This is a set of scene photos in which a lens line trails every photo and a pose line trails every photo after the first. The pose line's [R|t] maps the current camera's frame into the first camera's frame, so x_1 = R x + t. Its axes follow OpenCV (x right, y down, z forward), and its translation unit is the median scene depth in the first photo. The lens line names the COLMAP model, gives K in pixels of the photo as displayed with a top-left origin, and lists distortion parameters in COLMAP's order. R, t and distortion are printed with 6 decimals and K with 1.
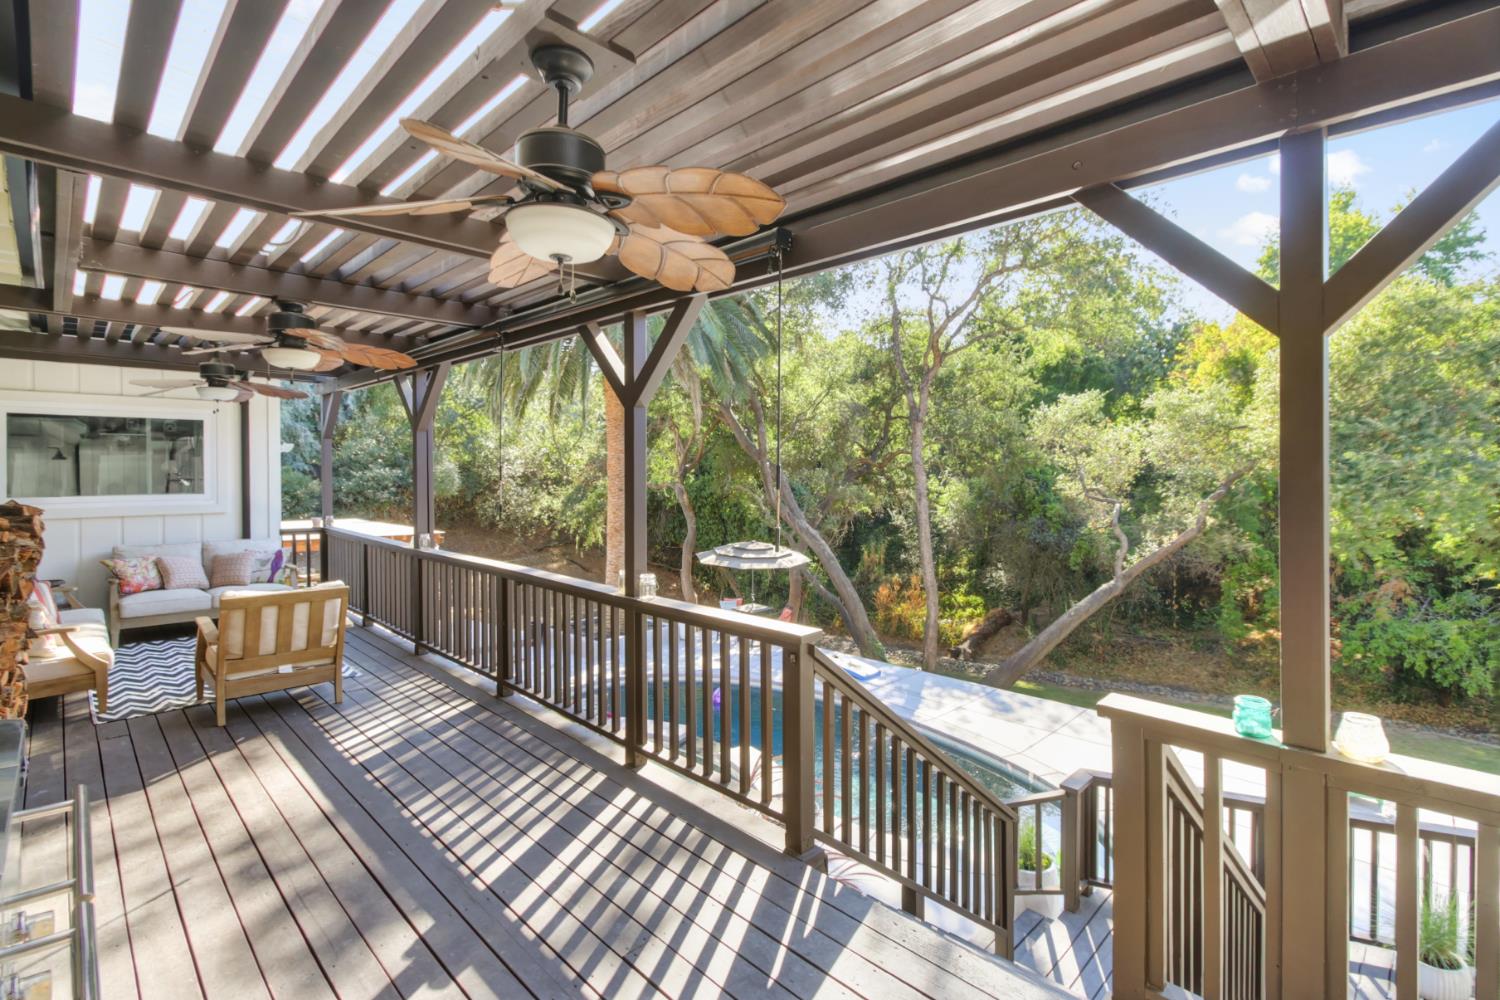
lens RADIAL K [[700.2, 0, 760.8], [0, 700.2, 477.9], [0, 0, 1]] dist [0.023843, -0.014917]
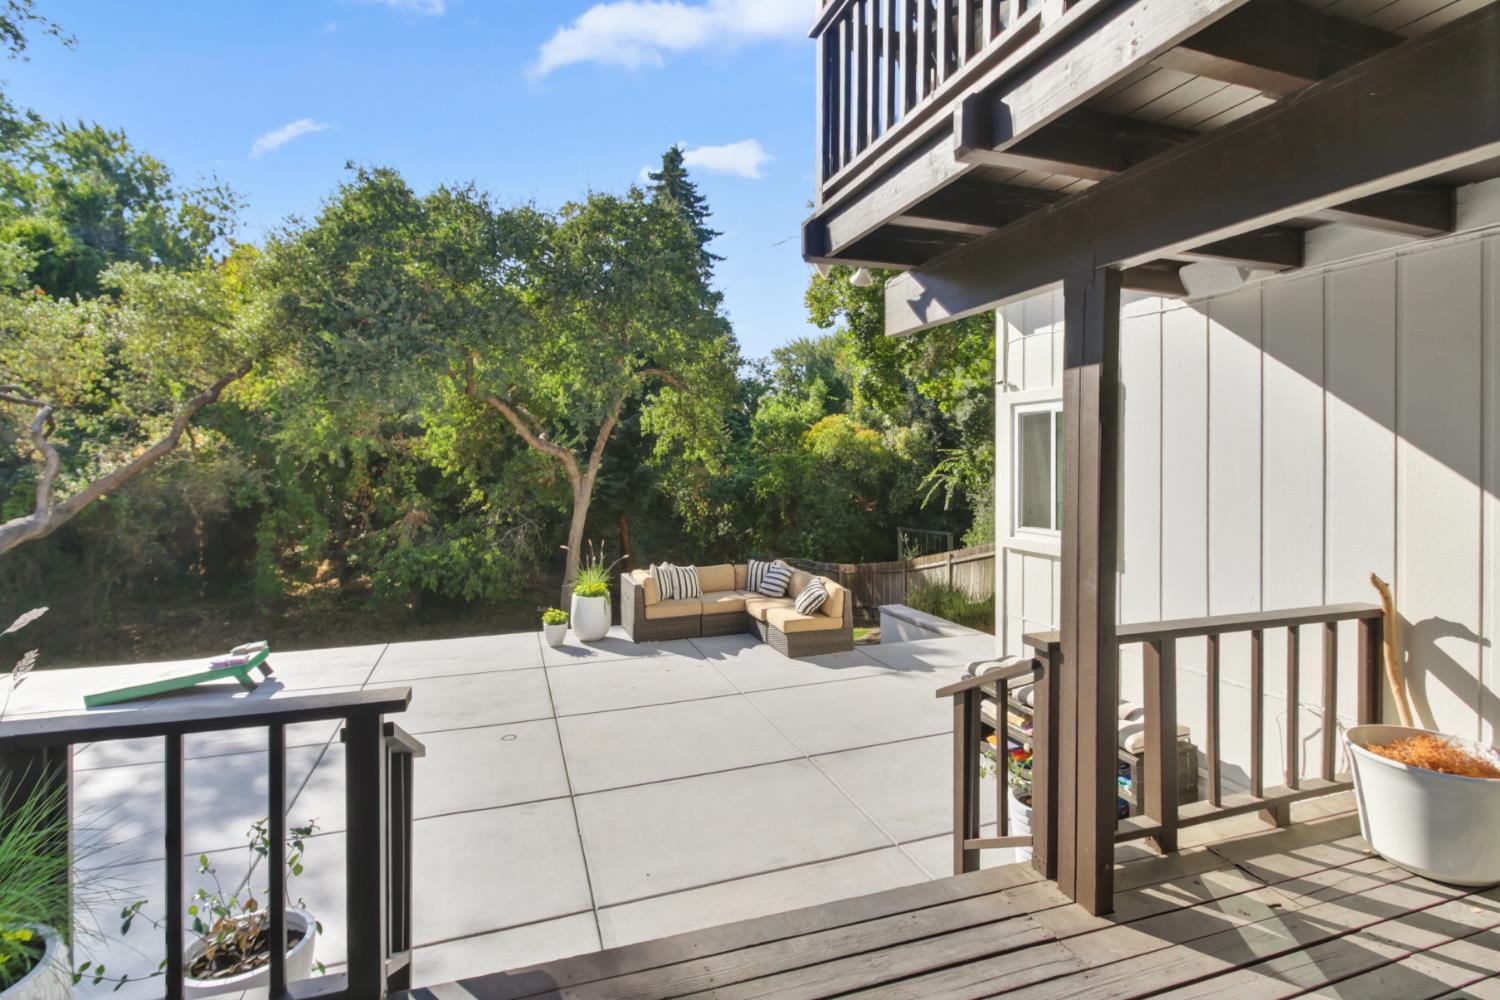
lens RADIAL K [[706.1, 0, 746.6], [0, 706.1, 464.2], [0, 0, 1]] dist [-0.000290, -0.000603]
pose [[0.445551, -0.004371, 0.895246, 0.173684], [0.017832, 0.999833, -0.003993, 0.093922], [-0.895079, 0.017743, 0.445555, 0.079229]]
